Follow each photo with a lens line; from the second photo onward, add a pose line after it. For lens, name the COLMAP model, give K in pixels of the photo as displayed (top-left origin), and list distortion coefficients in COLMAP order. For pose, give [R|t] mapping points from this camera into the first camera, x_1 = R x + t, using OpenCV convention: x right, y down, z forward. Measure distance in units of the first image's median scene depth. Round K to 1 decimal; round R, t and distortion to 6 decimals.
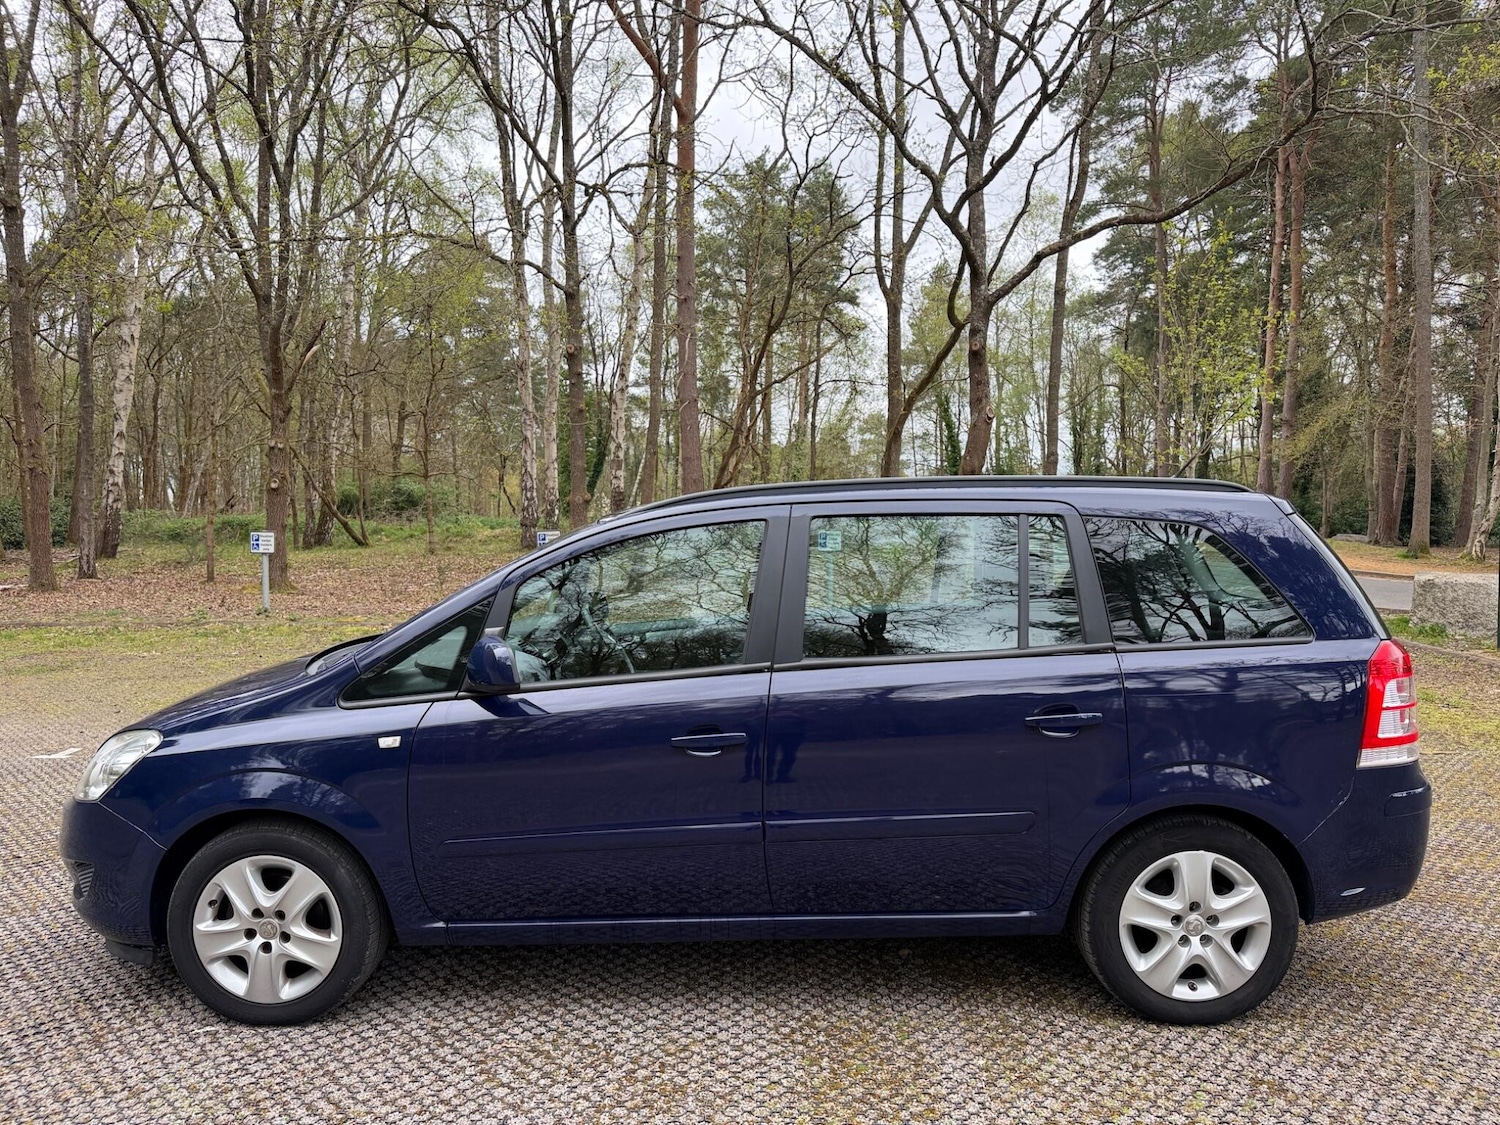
lens RADIAL K [[1094.4, 0, 750.0], [0, 1094.4, 562.5], [0, 0, 1]] dist [0.007641, -0.011116]
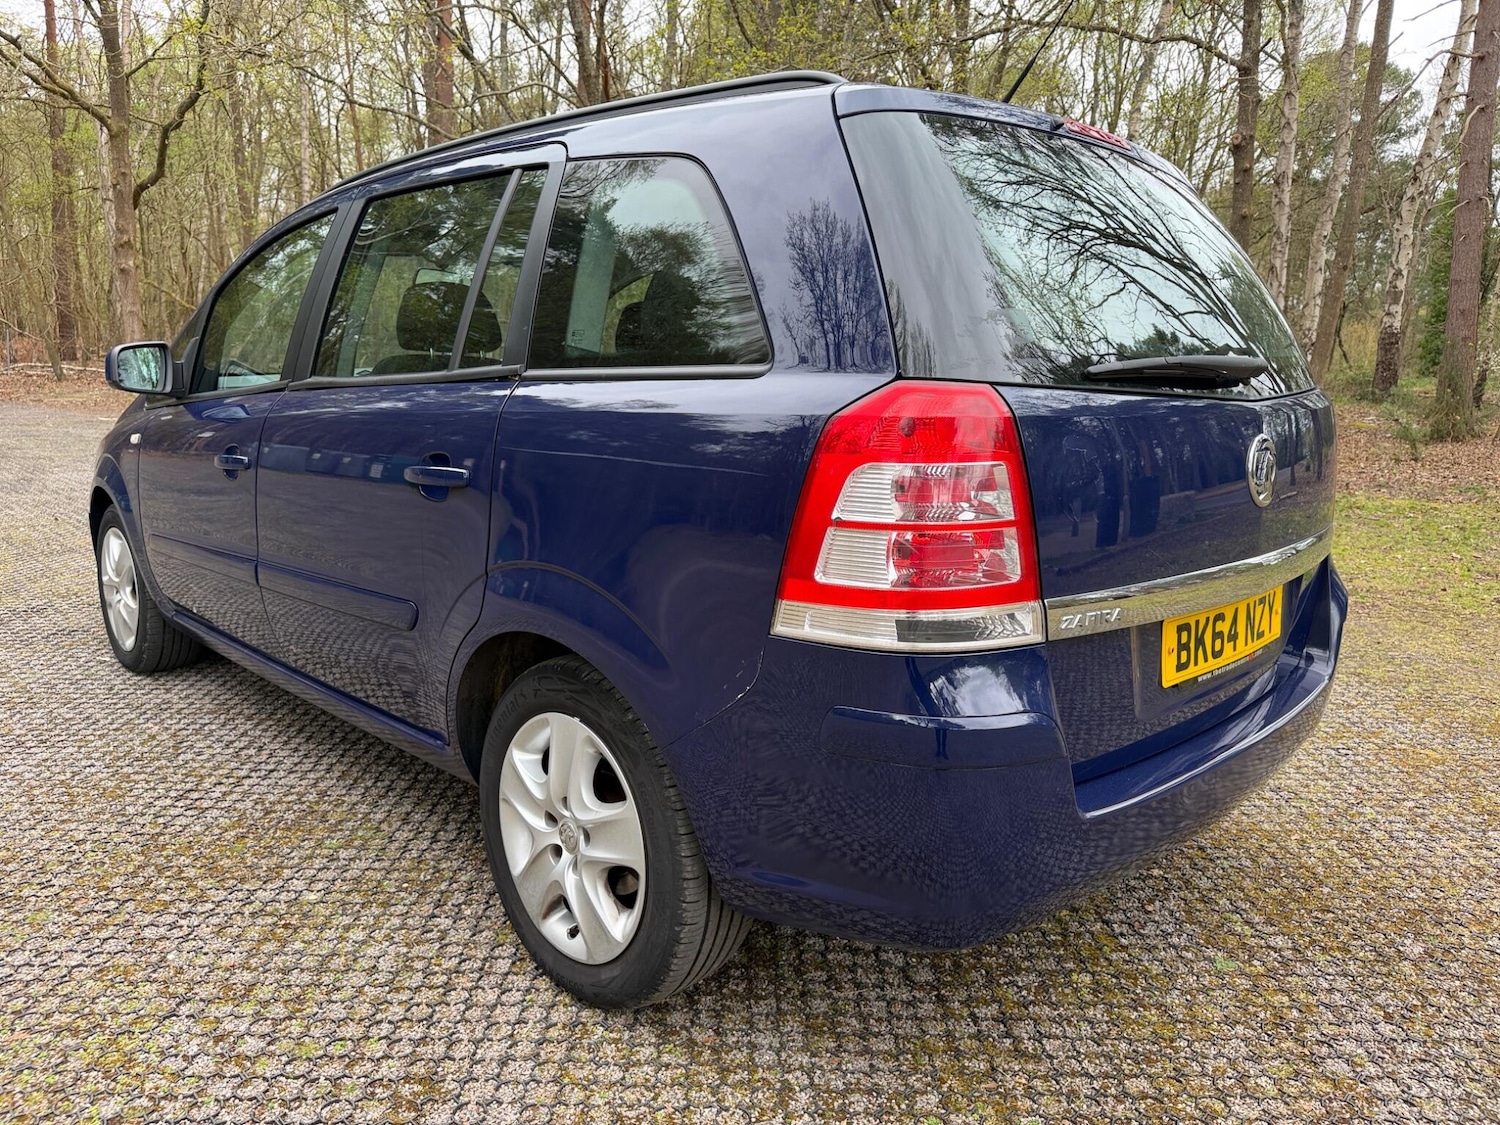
lens RADIAL K [[1094.4, 0, 750.0], [0, 1094.4, 562.5], [0, 0, 1]] dist [0.007641, -0.011116]
pose [[0.686191, 0.148884, -0.712022, 0.883556], [-0.064277, 0.987411, 0.144524, 0.085355], [0.724576, -0.053405, 0.687123, 0.656677]]
